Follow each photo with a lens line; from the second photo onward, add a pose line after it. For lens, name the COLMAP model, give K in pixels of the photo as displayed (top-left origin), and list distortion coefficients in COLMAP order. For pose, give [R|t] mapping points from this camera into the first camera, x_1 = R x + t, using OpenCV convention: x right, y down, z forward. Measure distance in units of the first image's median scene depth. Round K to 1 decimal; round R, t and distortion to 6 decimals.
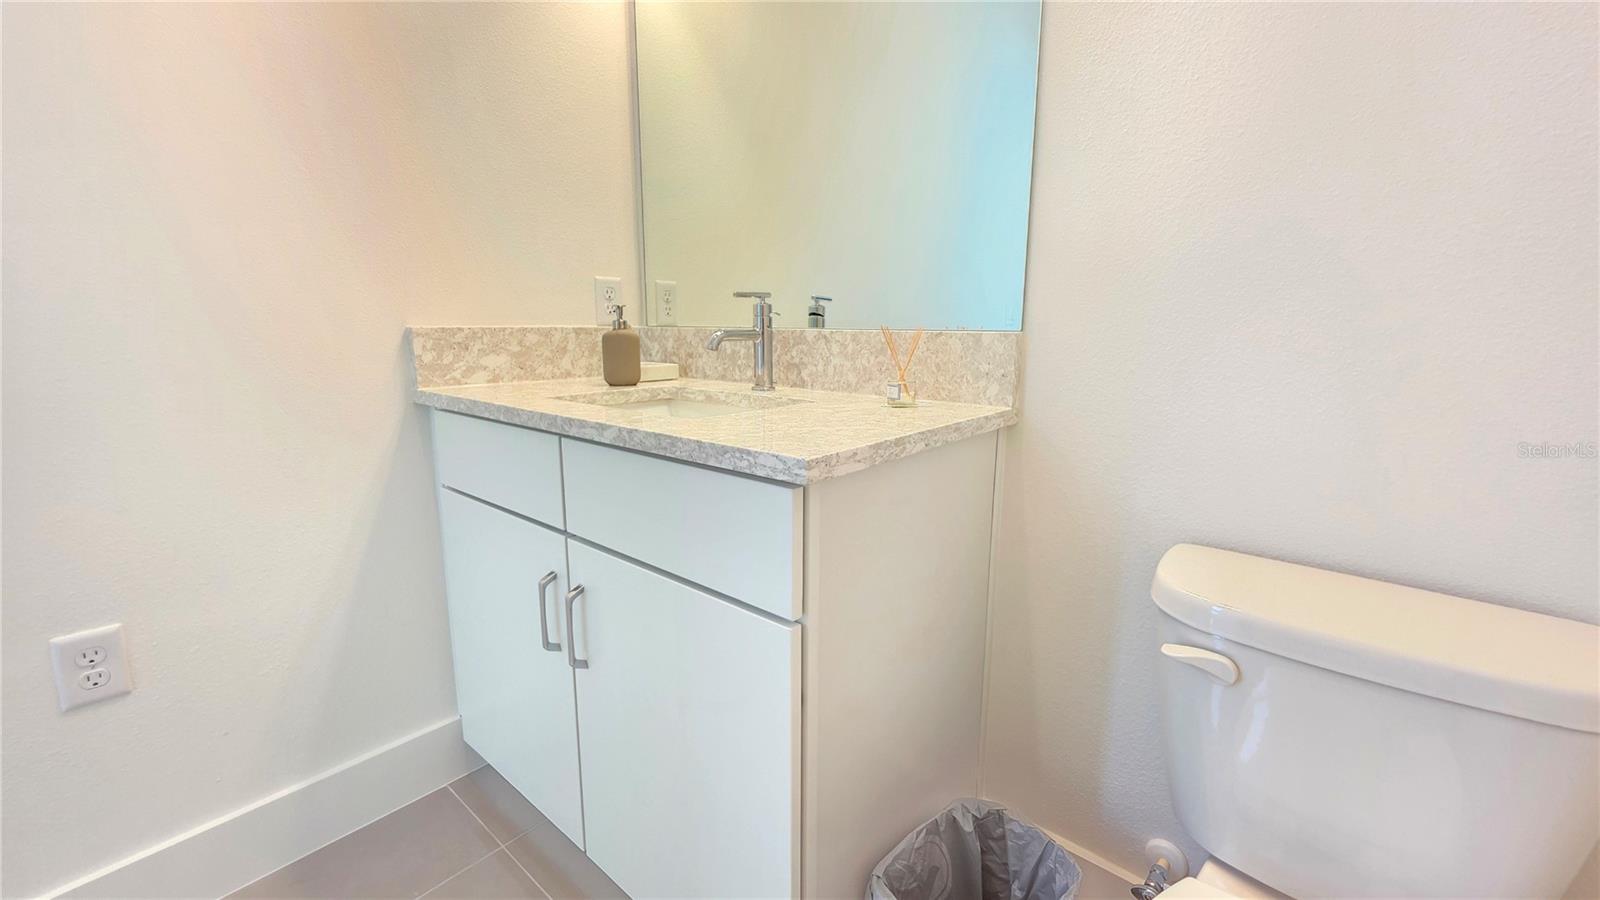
lens RADIAL K [[644.1, 0, 804.0], [0, 644.1, 441.6], [0, 0, 1]] dist [0.001843, 0.000305]
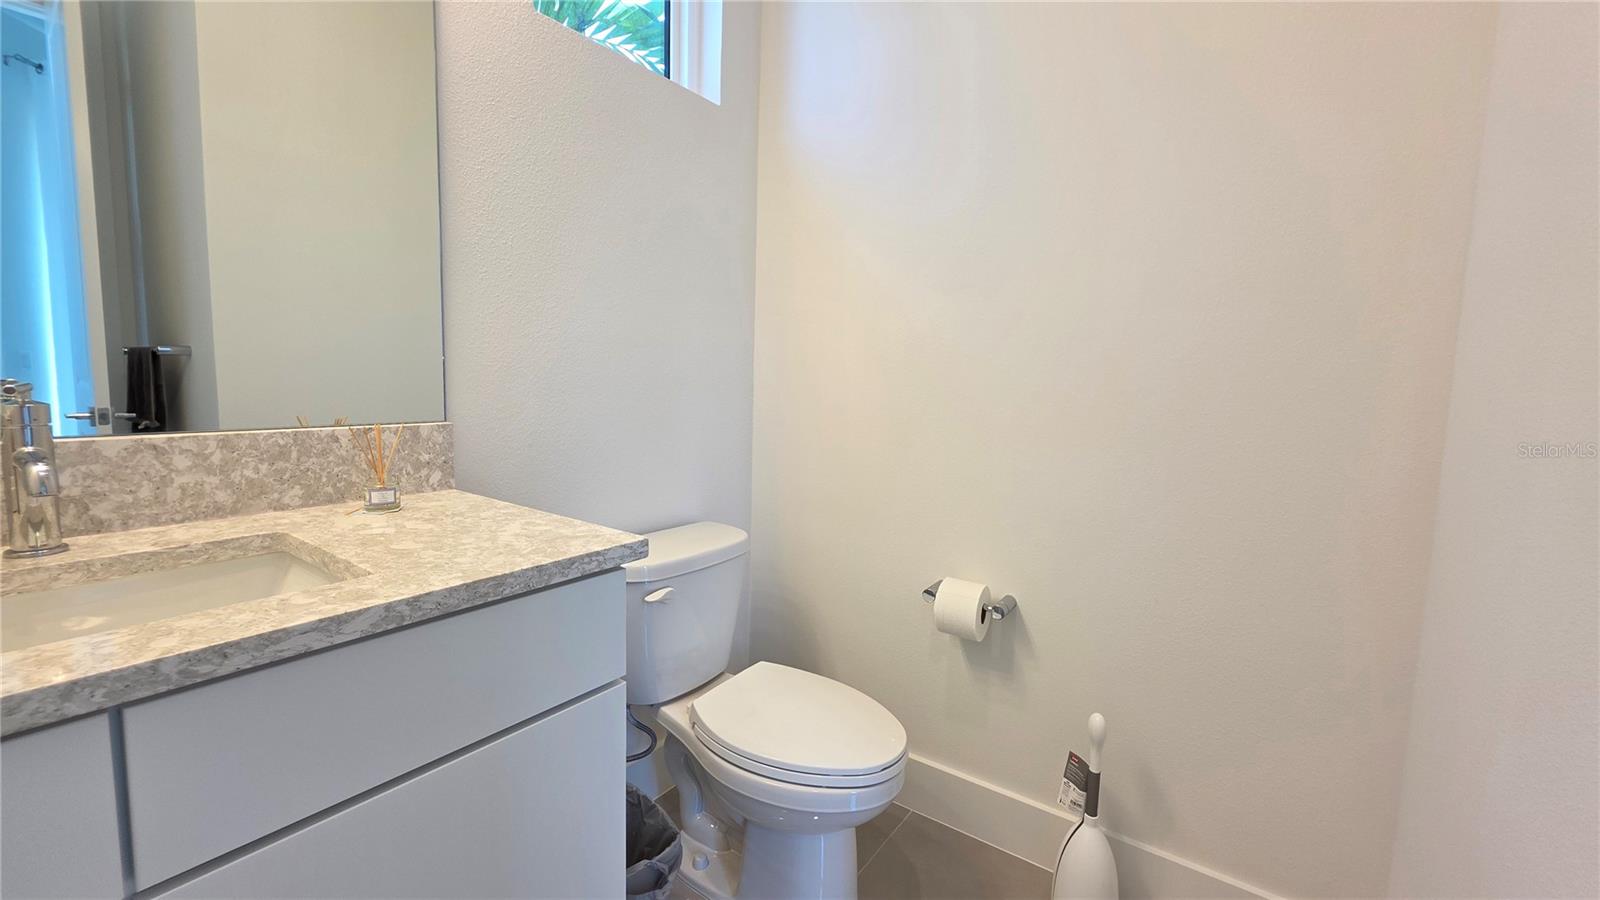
lens RADIAL K [[644.1, 0, 802.6], [0, 644.1, 444.7], [0, 0, 1]] dist [0.001843, 0.000305]
pose [[-0.074044, -0.116944, 0.990374, -0.719950], [0.154187, 0.979816, 0.127225, -0.154157], [-0.985263, 0.162123, -0.054518, 0.389534]]
